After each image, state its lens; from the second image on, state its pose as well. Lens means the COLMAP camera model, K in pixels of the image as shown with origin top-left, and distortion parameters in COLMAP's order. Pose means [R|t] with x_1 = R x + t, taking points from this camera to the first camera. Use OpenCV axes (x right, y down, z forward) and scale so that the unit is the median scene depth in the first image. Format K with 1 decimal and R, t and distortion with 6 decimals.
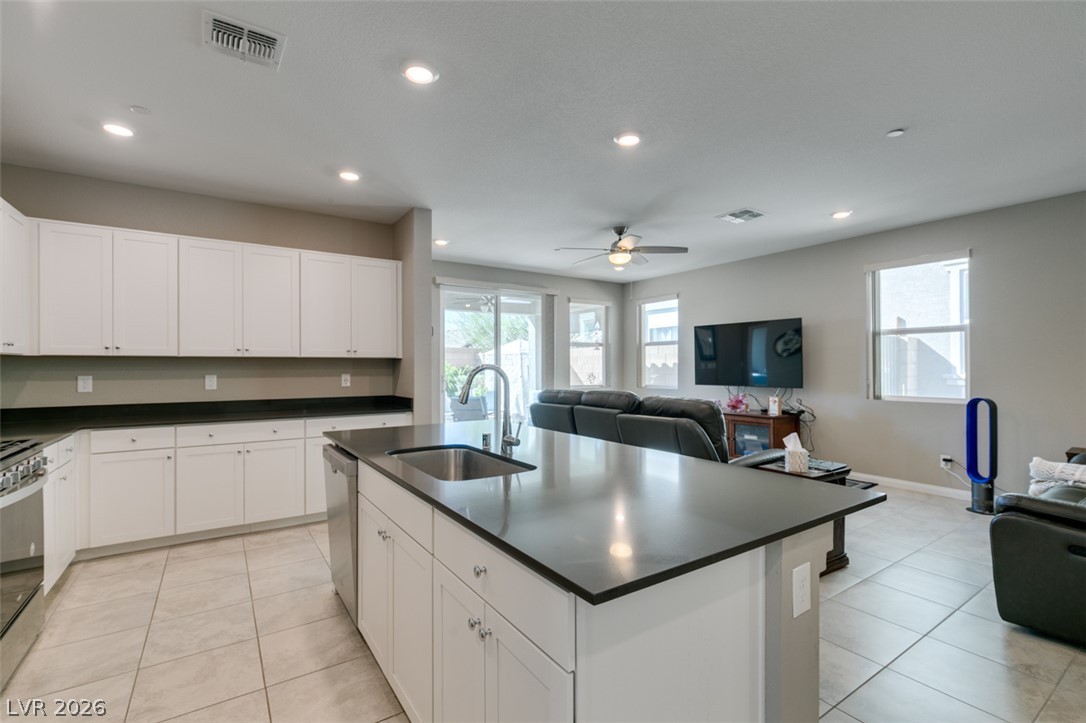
lens RADIAL K [[485.6, 0, 538.7], [0, 485.6, 364.2], [0, 0, 1]] dist [0.002107, -0.001427]
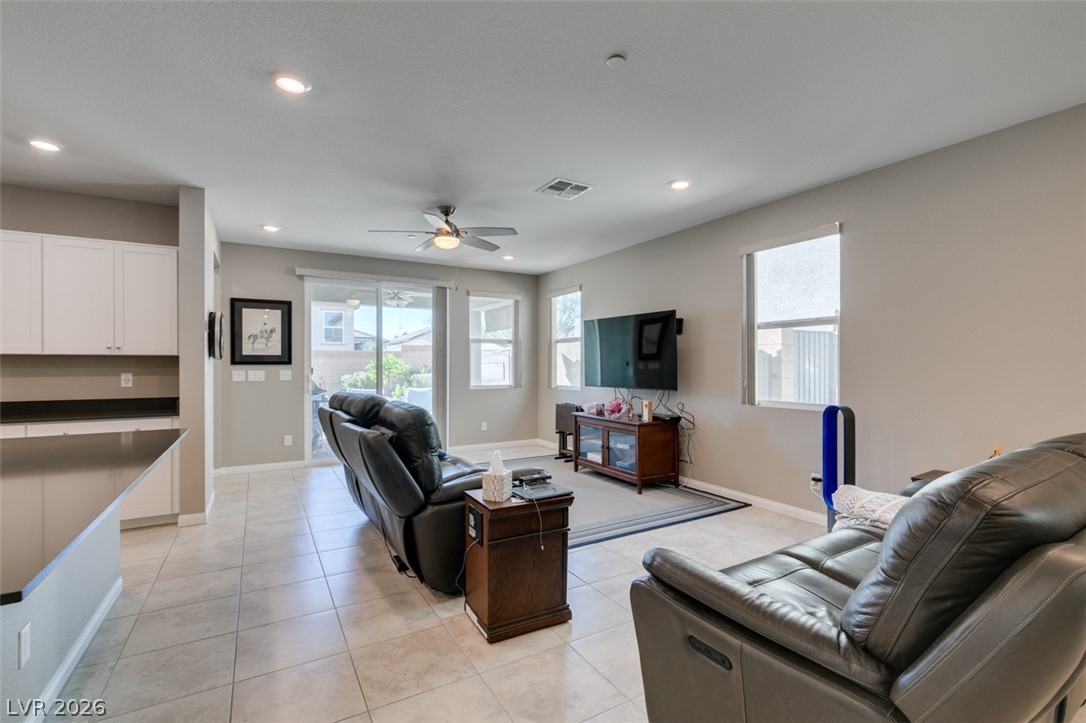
lens RADIAL K [[485.6, 0, 538.5], [0, 485.6, 365.0], [0, 0, 1]] dist [0.002107, -0.001427]
pose [[0.998078, 0.002086, -0.061934, 0.388086], [-0.001768, 0.999985, 0.005186, -0.000972], [0.061944, -0.005067, 0.998067, 0.133653]]
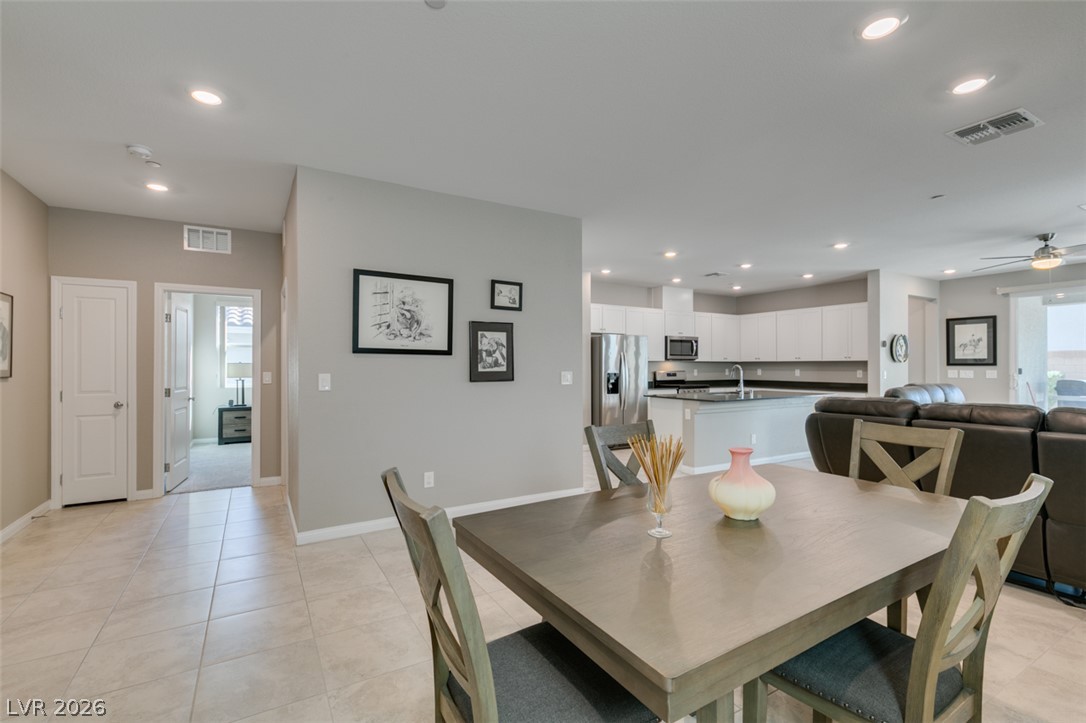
lens RADIAL K [[485.6, 0, 539.4], [0, 485.6, 362.7], [0, 0, 1]] dist [0.002107, -0.001427]
pose [[-0.057525, -0.004470, -0.998334, 1.279848], [0.002386, 0.999987, -0.004615, -0.000746], [0.998341, -0.002647, -0.057513, -0.034633]]
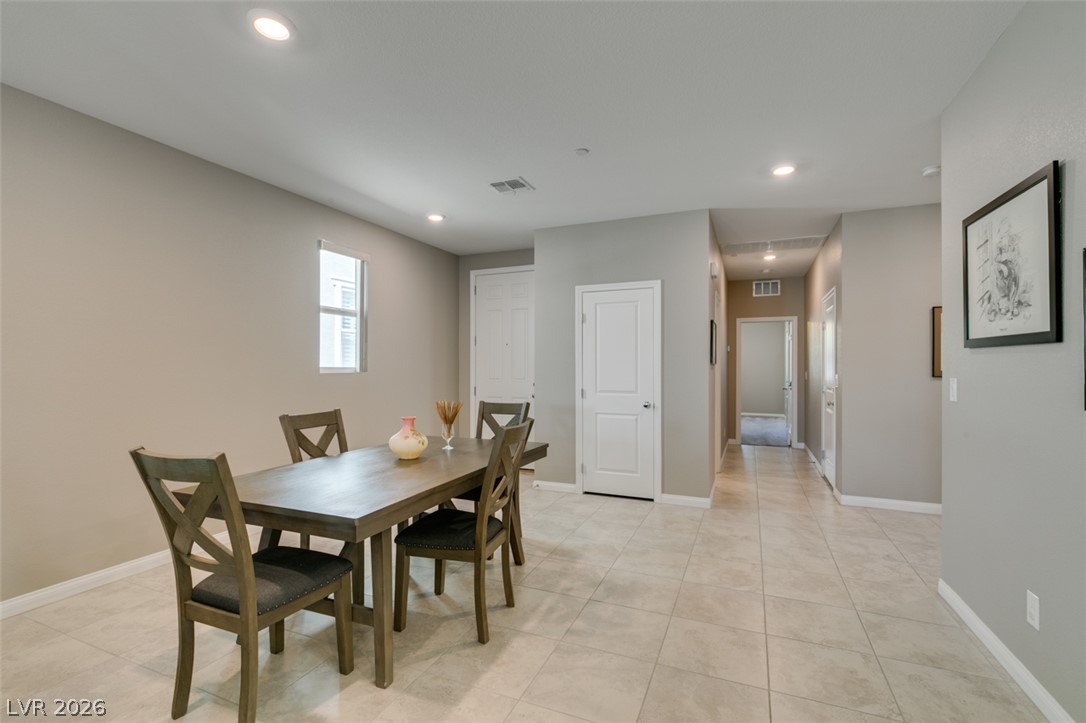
lens RADIAL K [[485.6, 0, 541.2], [0, 485.6, 367.6], [0, 0, 1]] dist [0.002107, -0.001427]
pose [[-0.545179, 0.003075, 0.838314, 0.405388], [-0.001661, 0.999987, -0.004747, 0.003105], [-0.838318, -0.003980, -0.545167, 0.257080]]
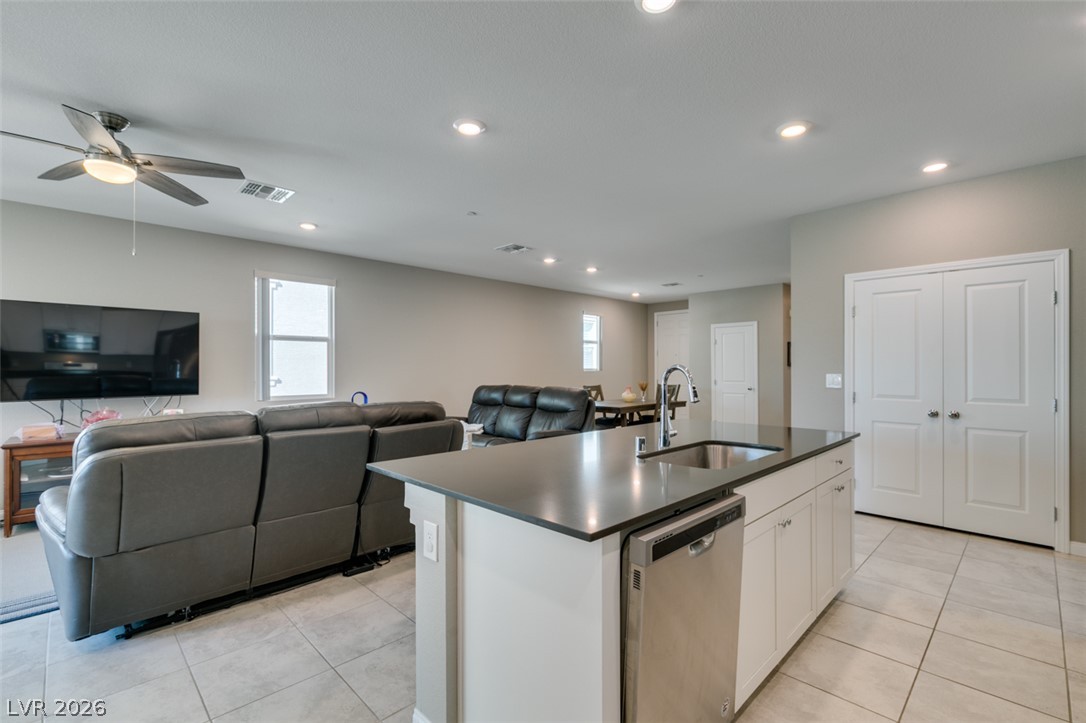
lens RADIAL K [[485.6, 0, 539.5], [0, 485.6, 363.4], [0, 0, 1]] dist [0.002107, -0.001427]
pose [[-0.185166, 0.012785, 0.982624, -0.461426], [-0.001752, 0.999909, -0.013340, 0.004795], [-0.982706, -0.004192, -0.185127, 0.626138]]
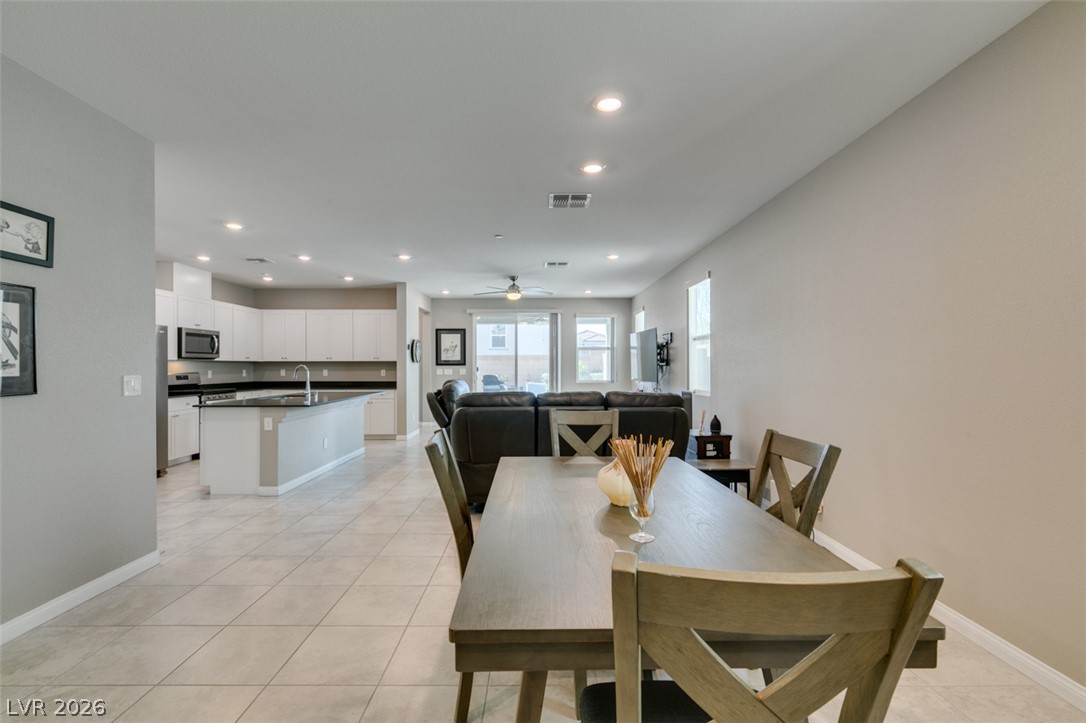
lens RADIAL K [[485.6, 0, 538.6], [0, 485.6, 361.1], [0, 0, 1]] dist [0.002107, -0.001427]
pose [[0.834415, -0.005161, -0.551112, 1.088208], [0.002351, 0.999980, -0.005804, -0.000562], [0.551131, 0.003547, 0.834411, -0.249996]]
